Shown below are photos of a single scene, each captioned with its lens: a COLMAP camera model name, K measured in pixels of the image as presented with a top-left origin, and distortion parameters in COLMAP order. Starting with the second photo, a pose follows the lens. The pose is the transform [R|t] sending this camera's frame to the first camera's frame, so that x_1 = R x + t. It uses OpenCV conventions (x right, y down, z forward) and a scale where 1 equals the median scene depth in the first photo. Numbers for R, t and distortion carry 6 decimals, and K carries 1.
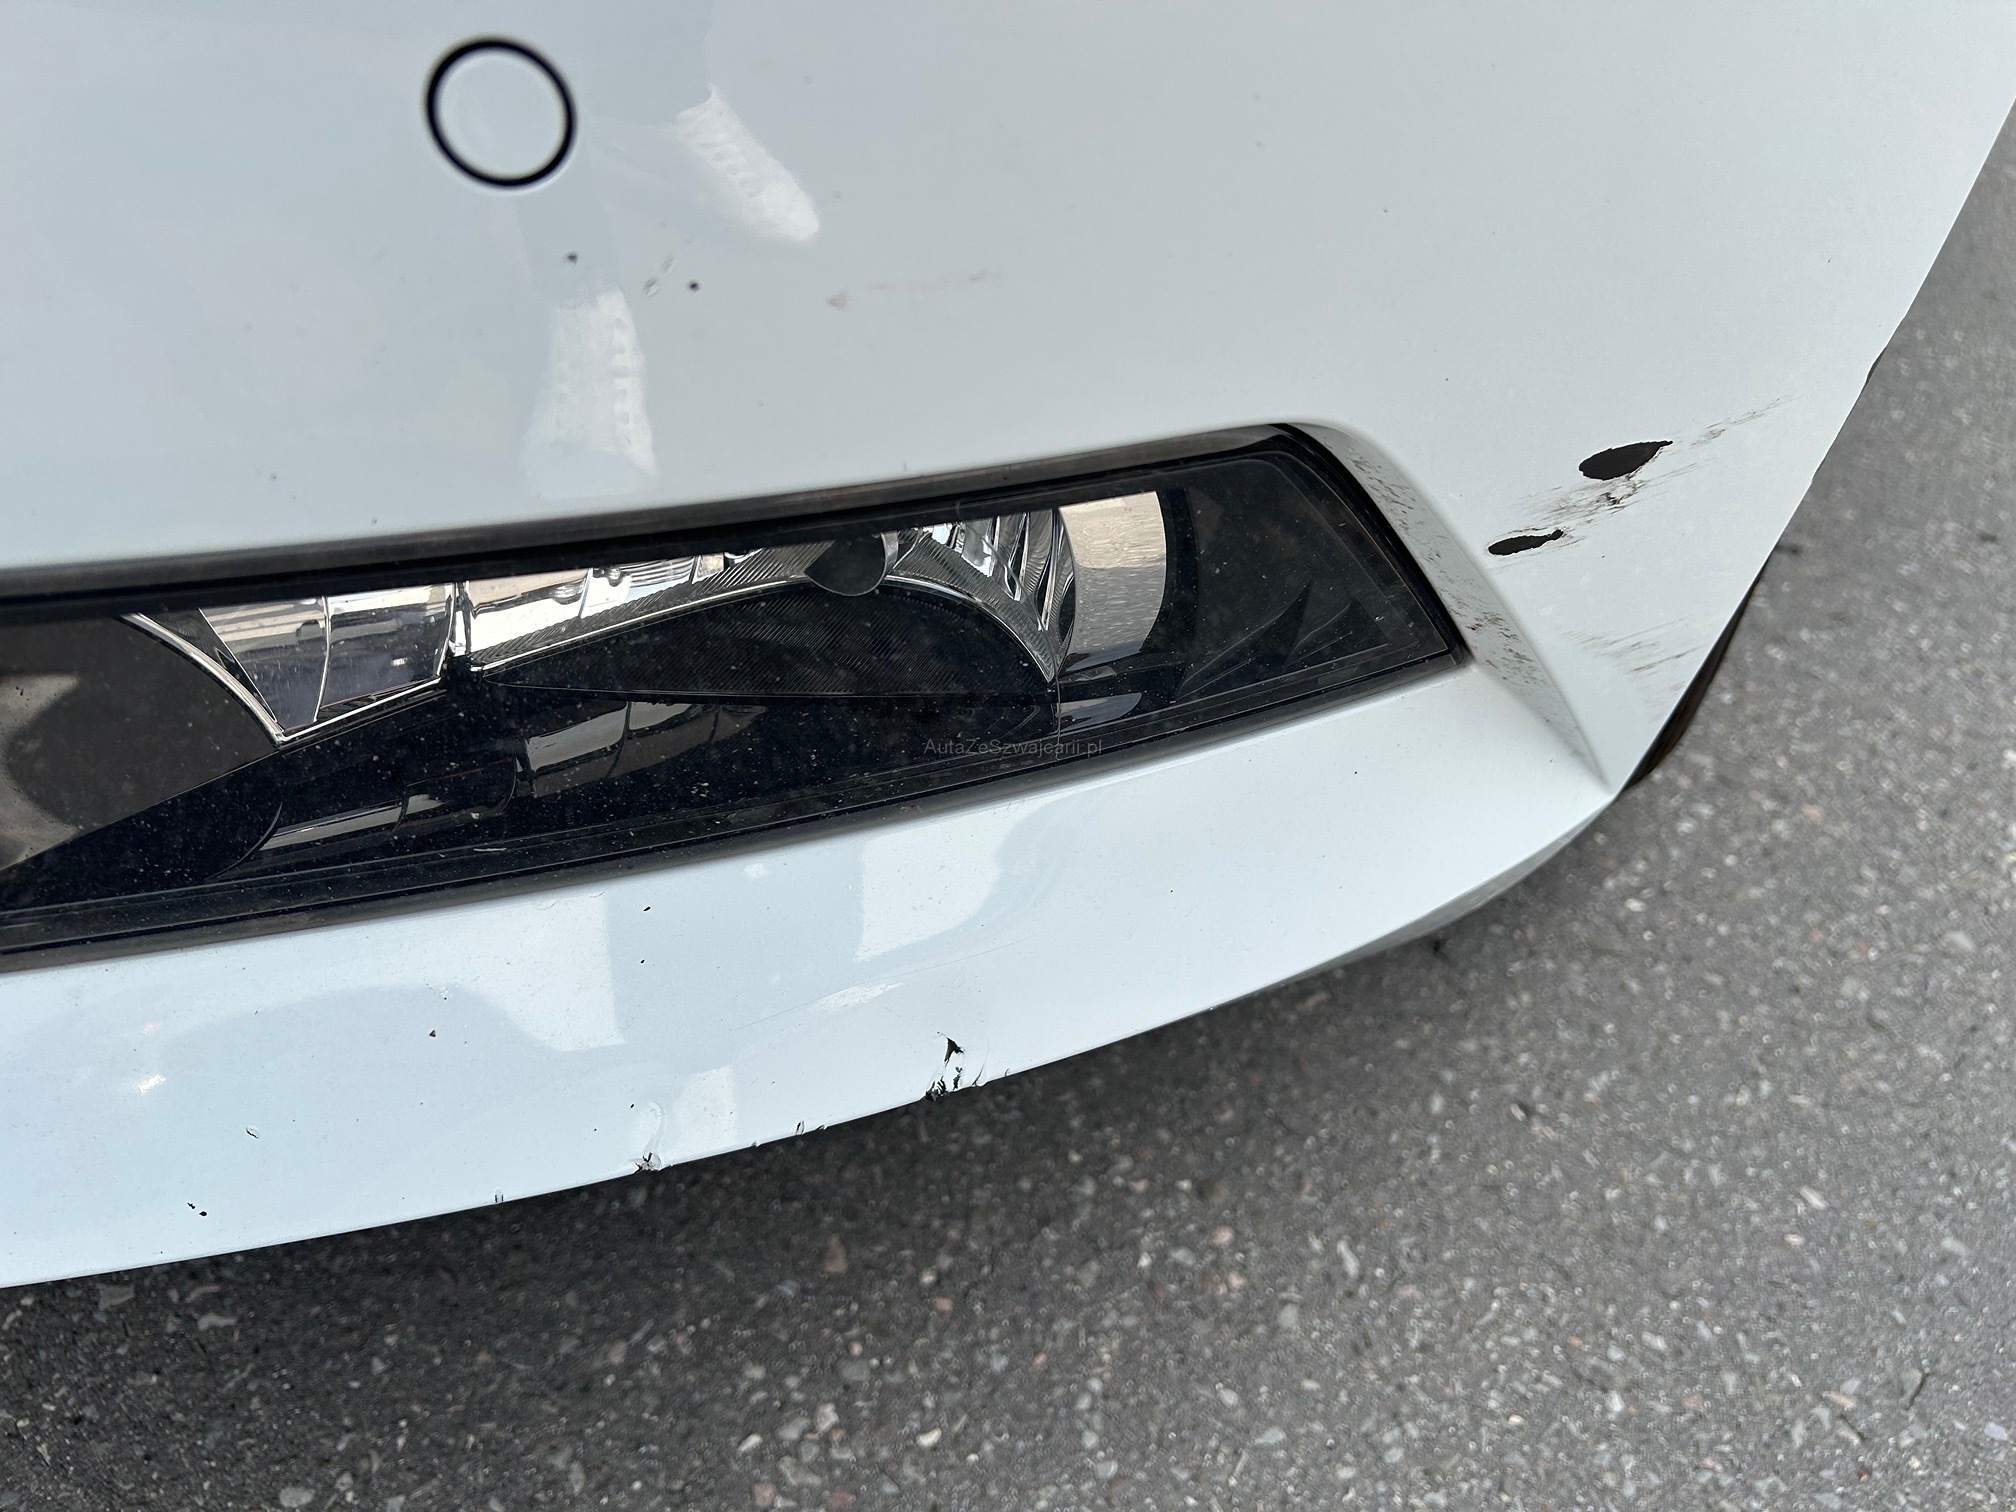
lens RADIAL K [[1513.3, 0, 937.1], [0, 1513.3, 752.4], [0, 0, 1]] dist [0.018934, -0.034796]
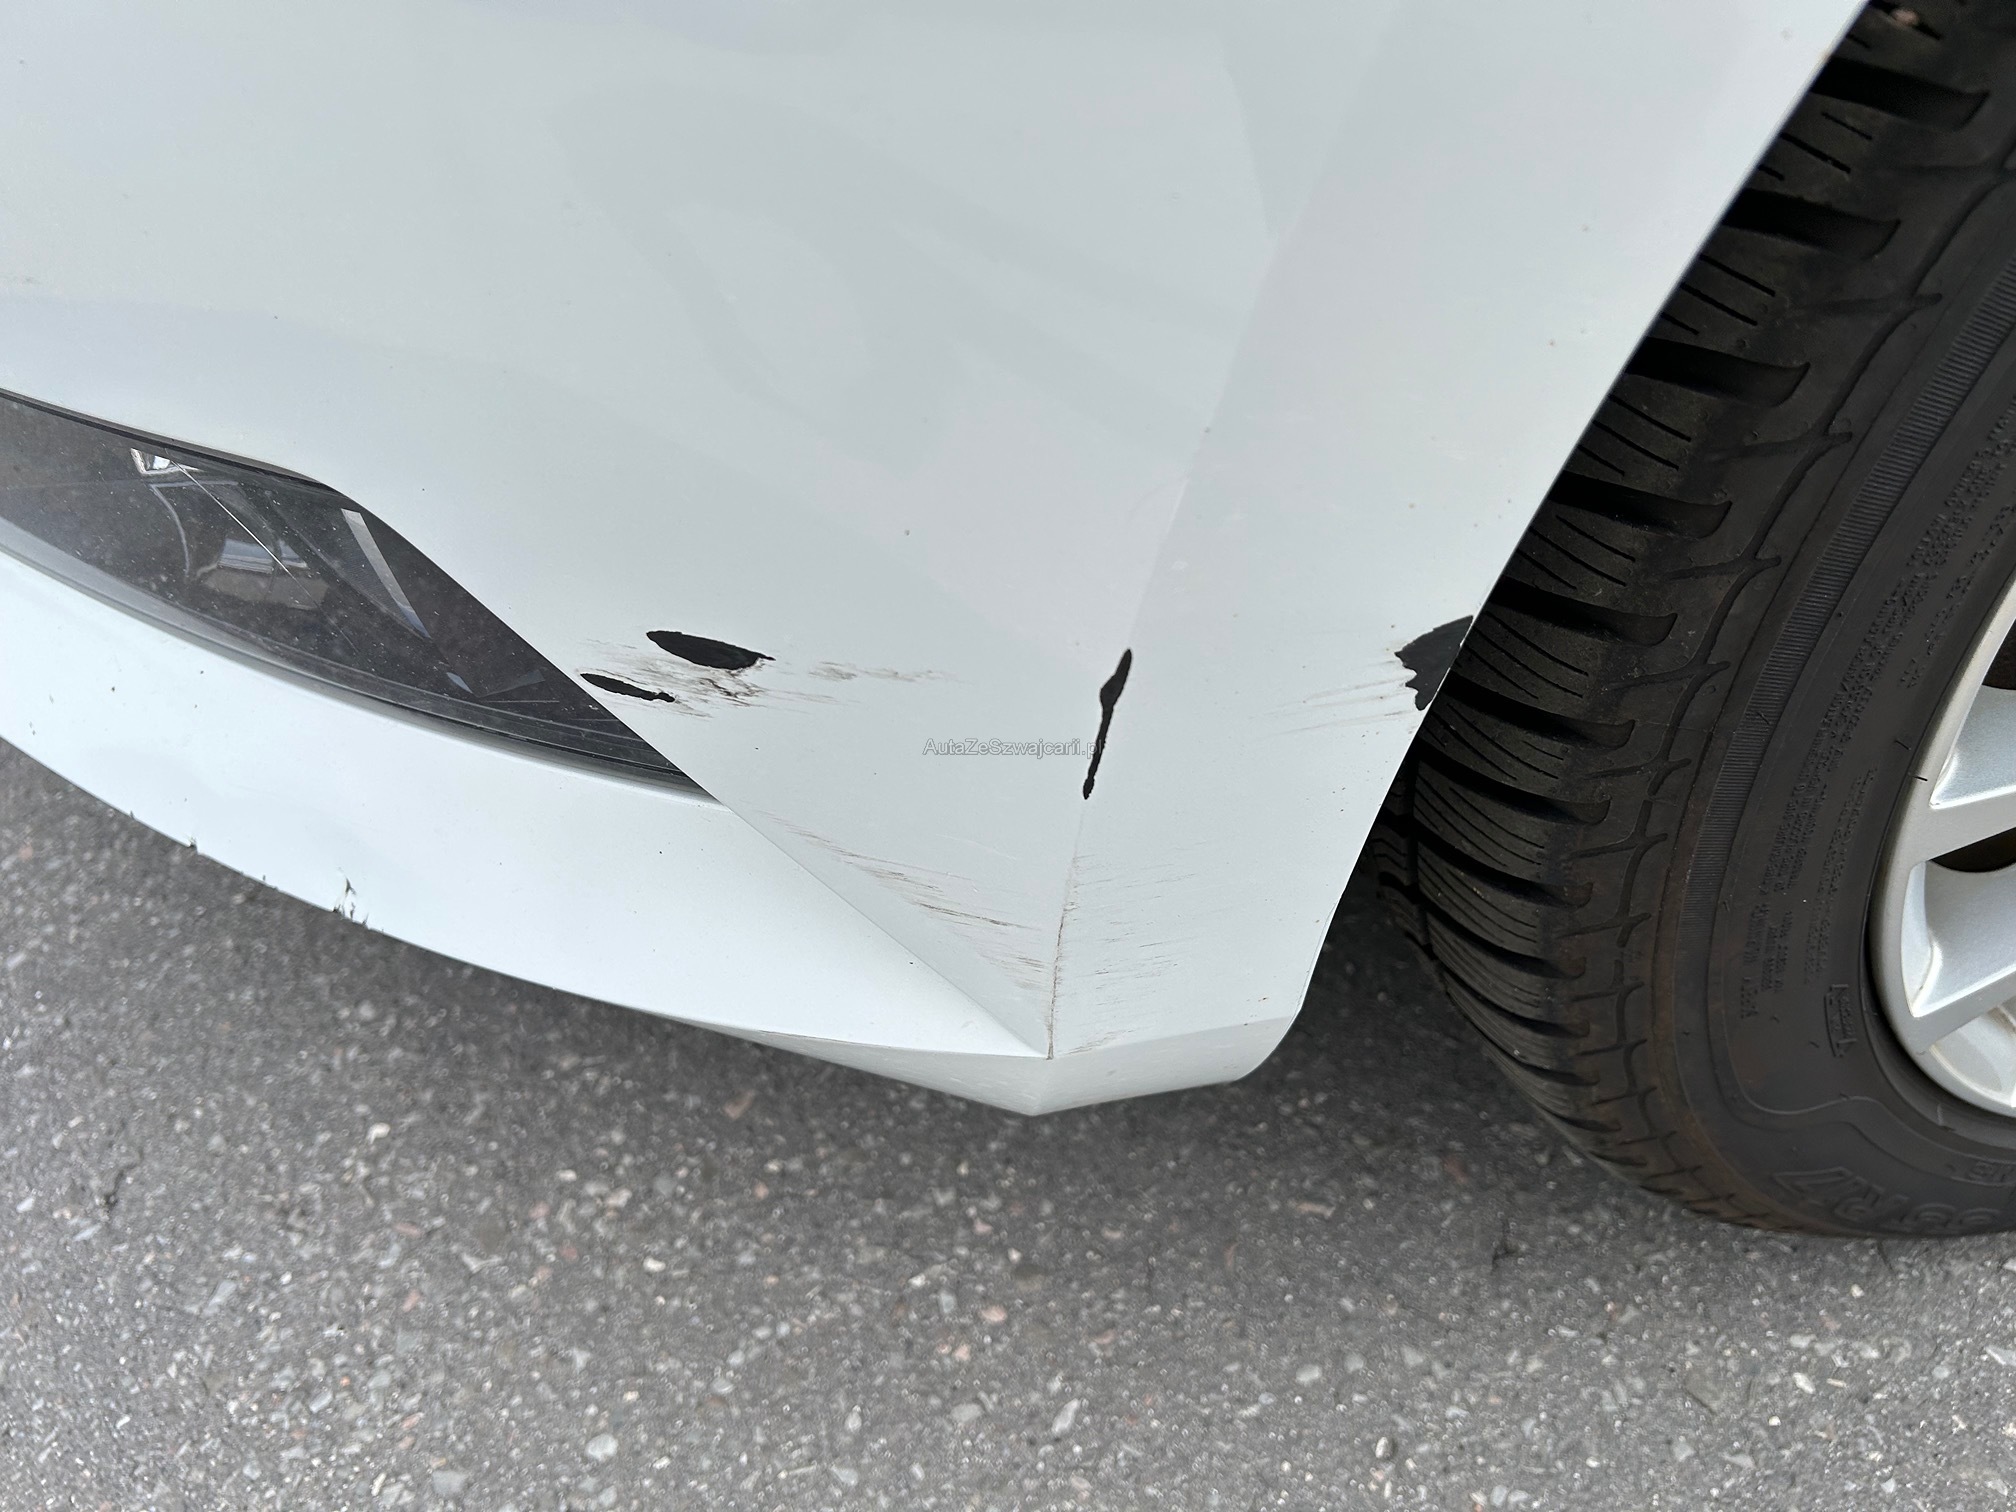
lens RADIAL K [[1513.3, 0, 1001.4], [0, 1513.3, 760.9], [0, 0, 1]] dist [0.018934, -0.034796]
pose [[0.690304, 0.437544, -0.576225, 0.634973], [-0.397165, 0.894856, 0.203695, -0.218122], [0.604764, 0.088245, 0.791500, 0.198787]]
